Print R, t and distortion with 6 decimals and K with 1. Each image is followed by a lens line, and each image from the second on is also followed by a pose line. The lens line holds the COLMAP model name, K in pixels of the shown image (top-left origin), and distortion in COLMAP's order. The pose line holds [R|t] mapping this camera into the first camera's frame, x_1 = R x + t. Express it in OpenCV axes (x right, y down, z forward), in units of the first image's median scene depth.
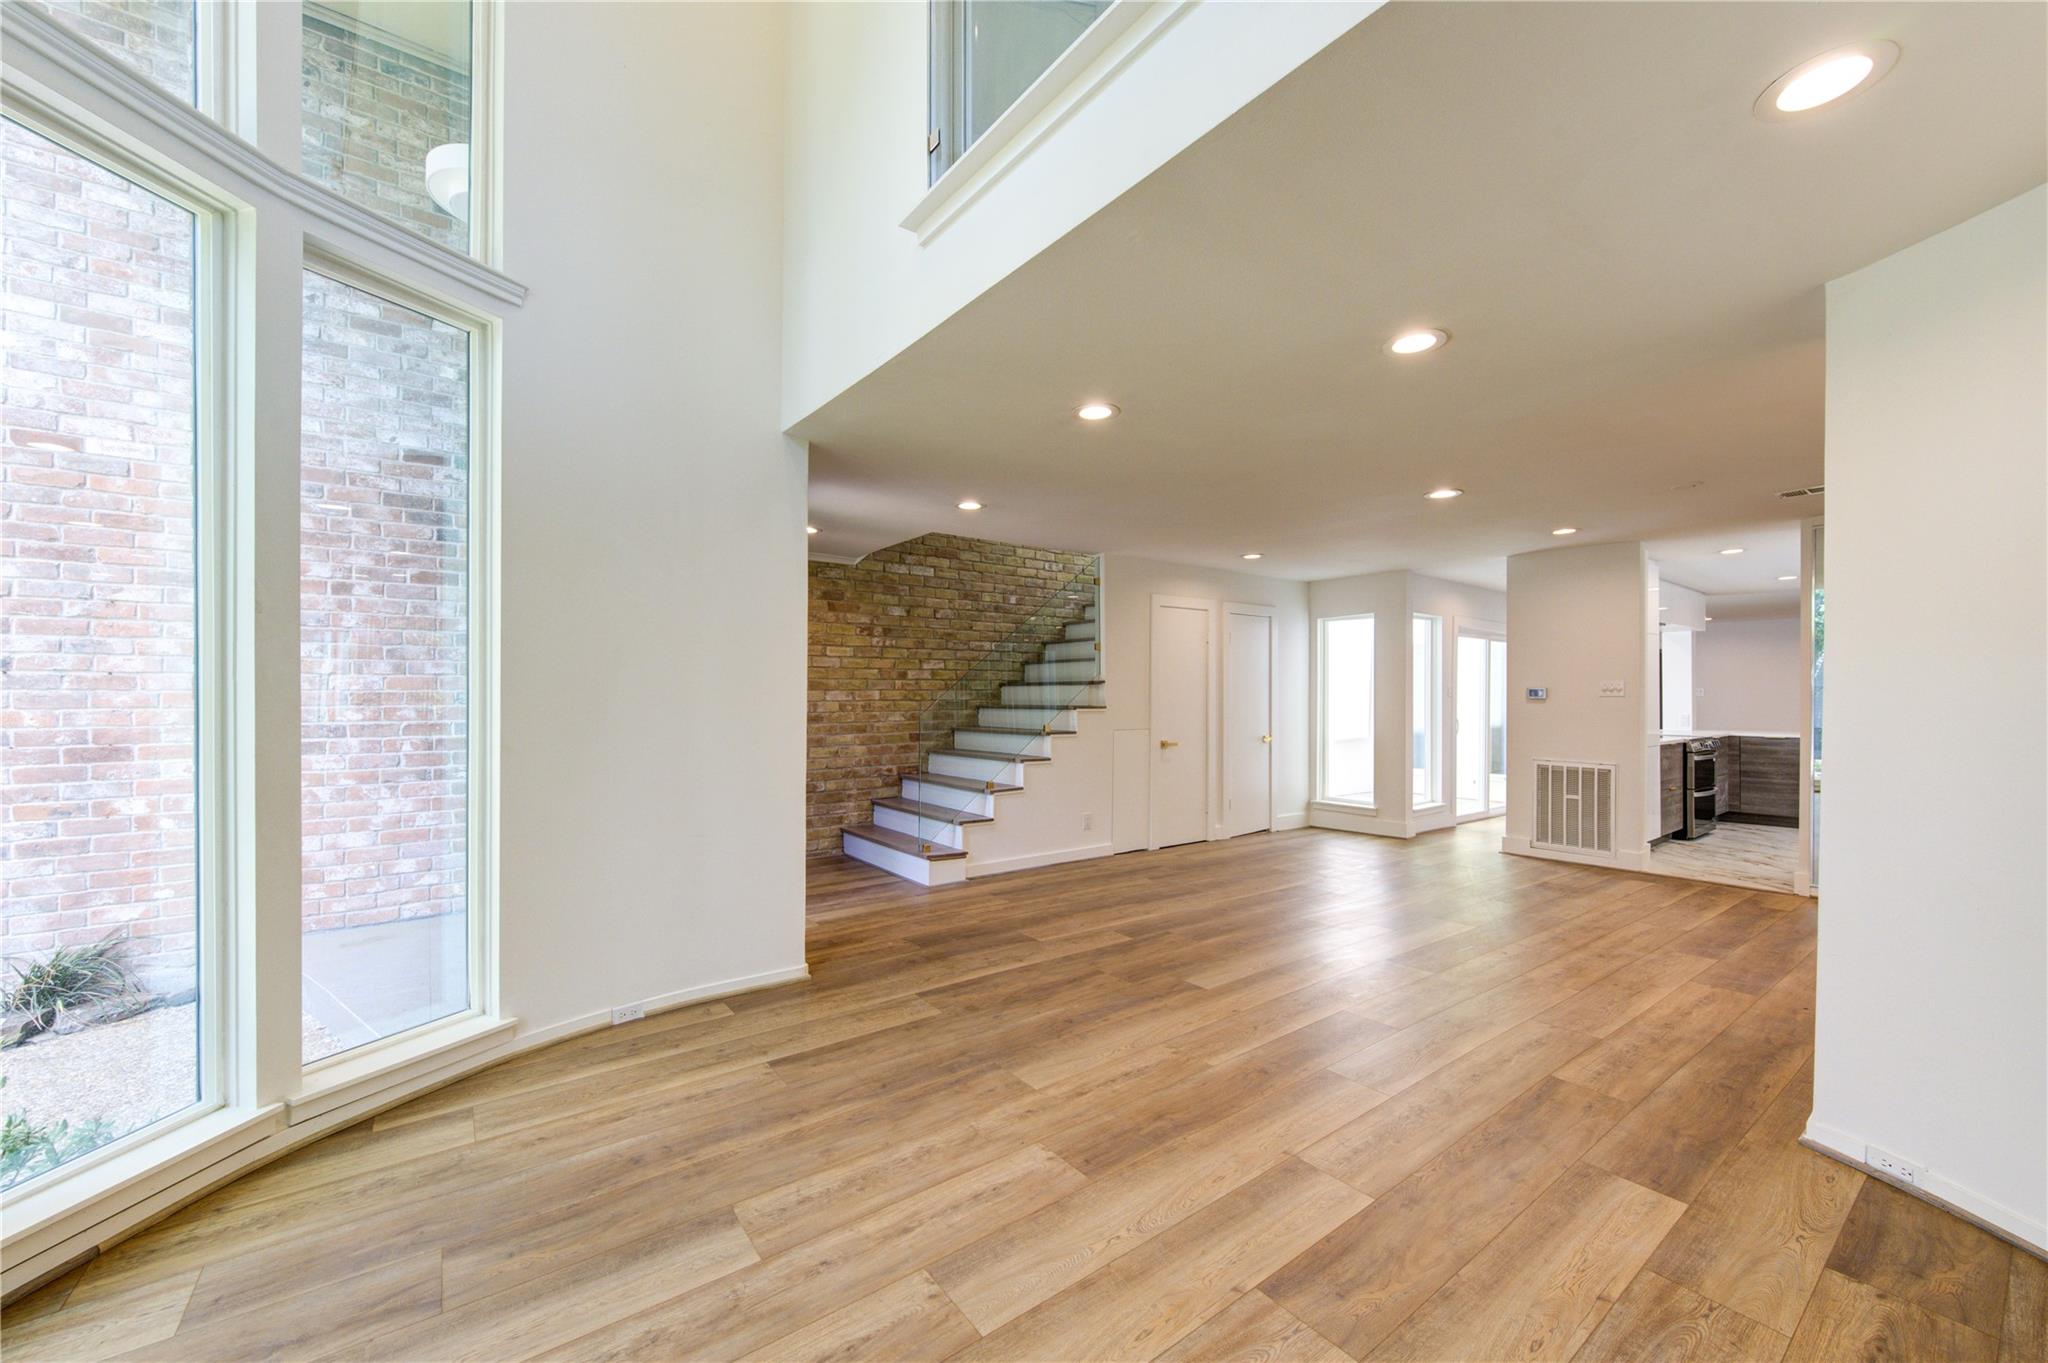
lens RADIAL K [[779.5, 0, 1019.3], [0, 779.5, 694.0], [0, 0, 1]] dist [-0.002185, -0.000043]
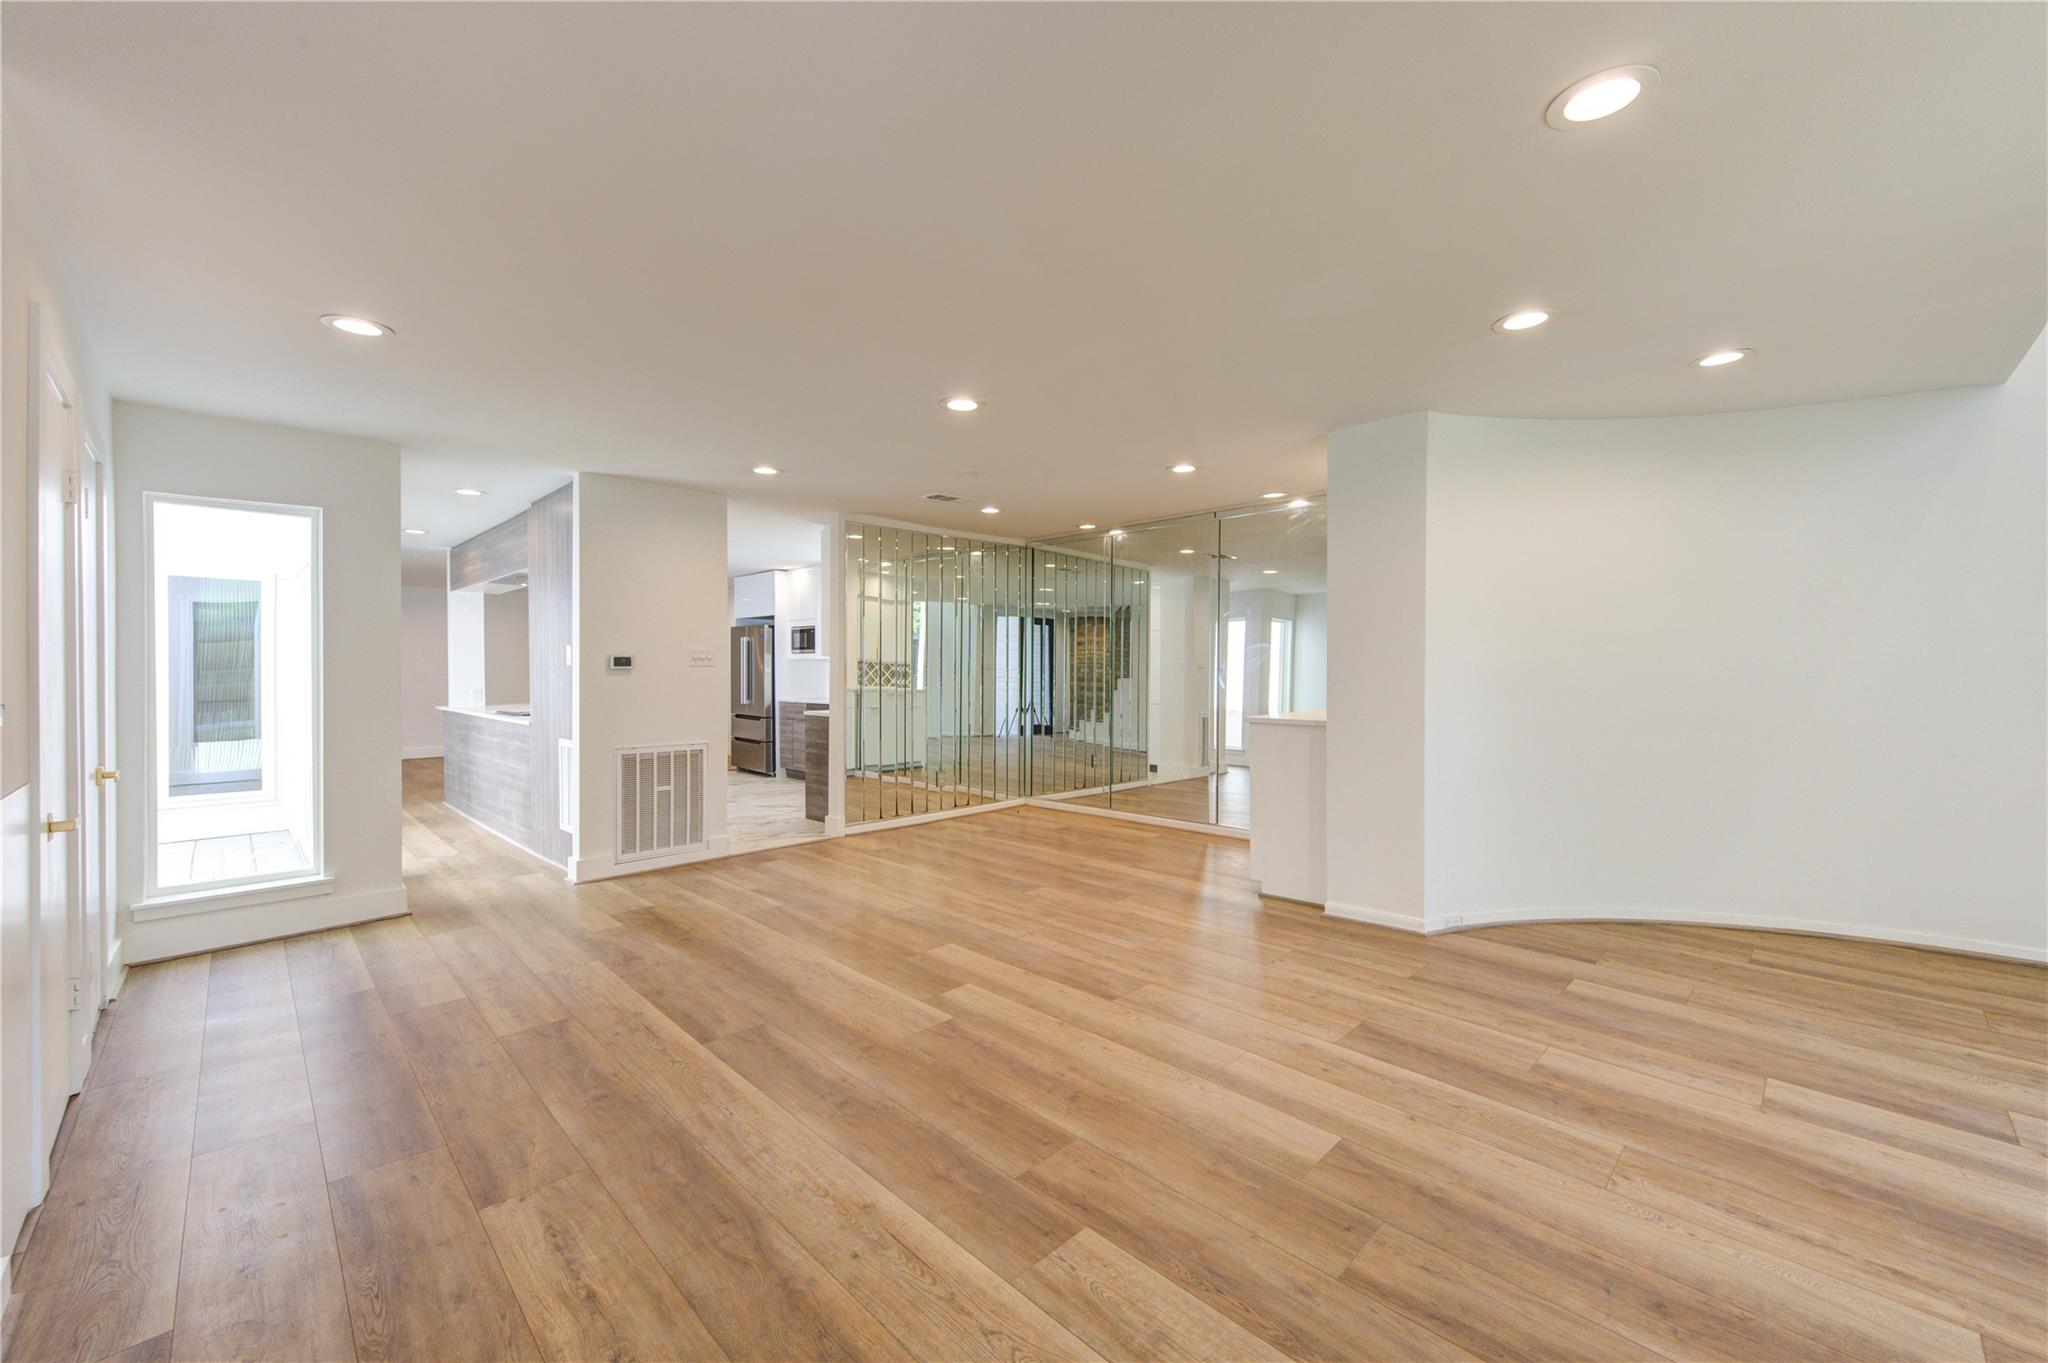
lens RADIAL K [[803.5, 0, 1036.7], [0, 803.5, 676.2], [0, 0, 1]] dist [0.001725, 0.000129]
pose [[-0.153602, -0.012426, 0.988055, -0.232409], [0.000438, 0.999920, 0.012643, 0.003529], [-0.988133, 0.002375, -0.153584, 0.900472]]
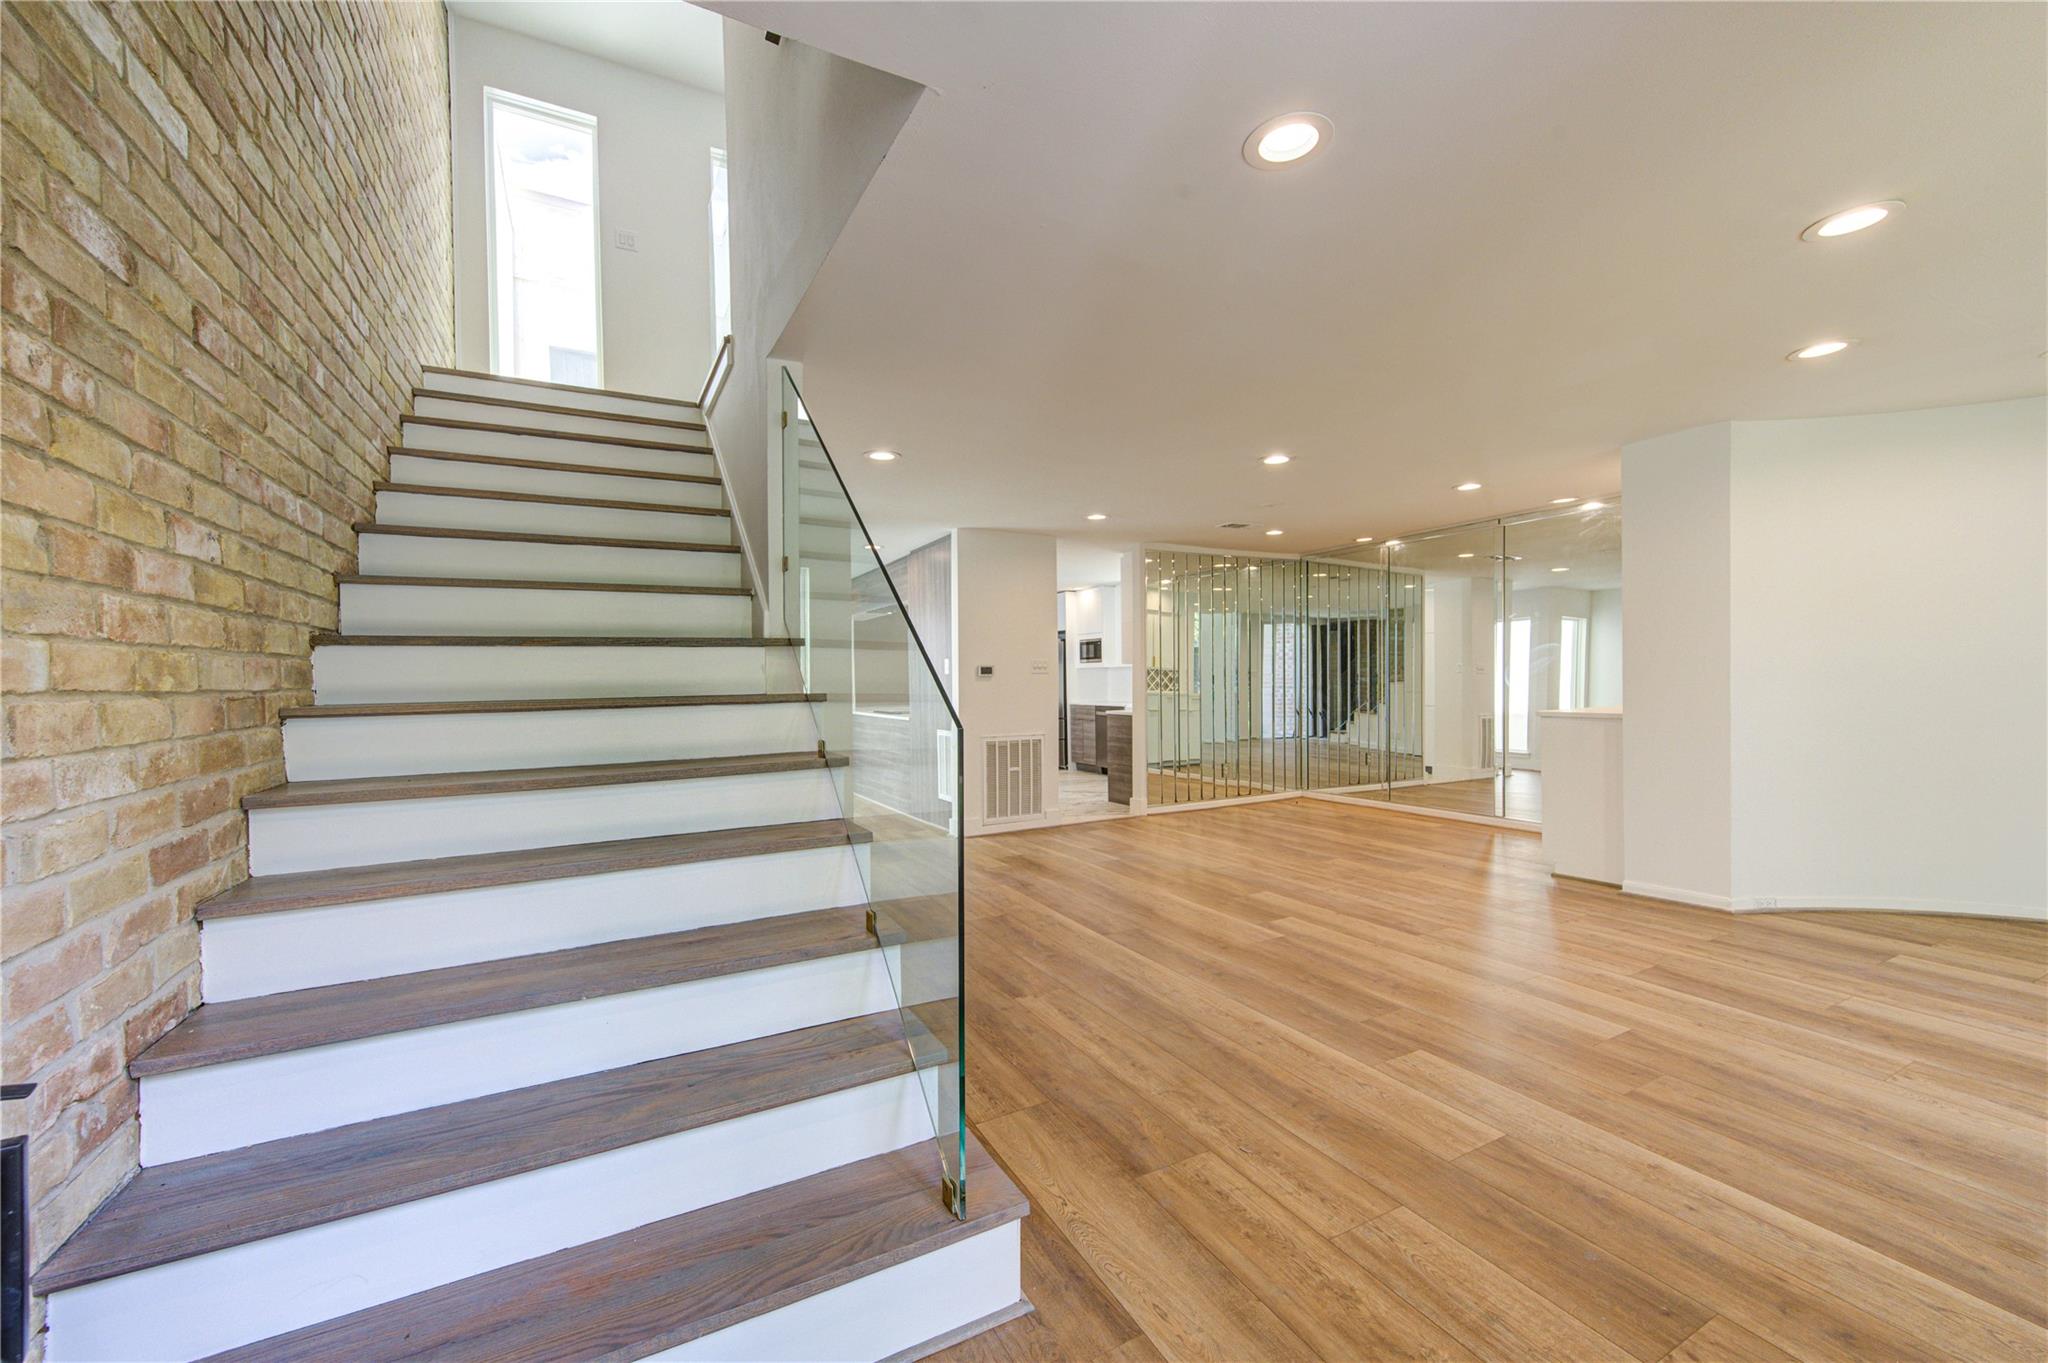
lens RADIAL K [[797.3, 0, 1024.8], [0, 797.3, 688.6], [0, 0, 1]] dist [-0.002123, 0.000152]
pose [[0.153191, -0.016552, 0.988058, -0.431374], [0.014965, 0.999784, 0.014428, 0.009870], [-0.988083, 0.012576, 0.153406, 0.996390]]
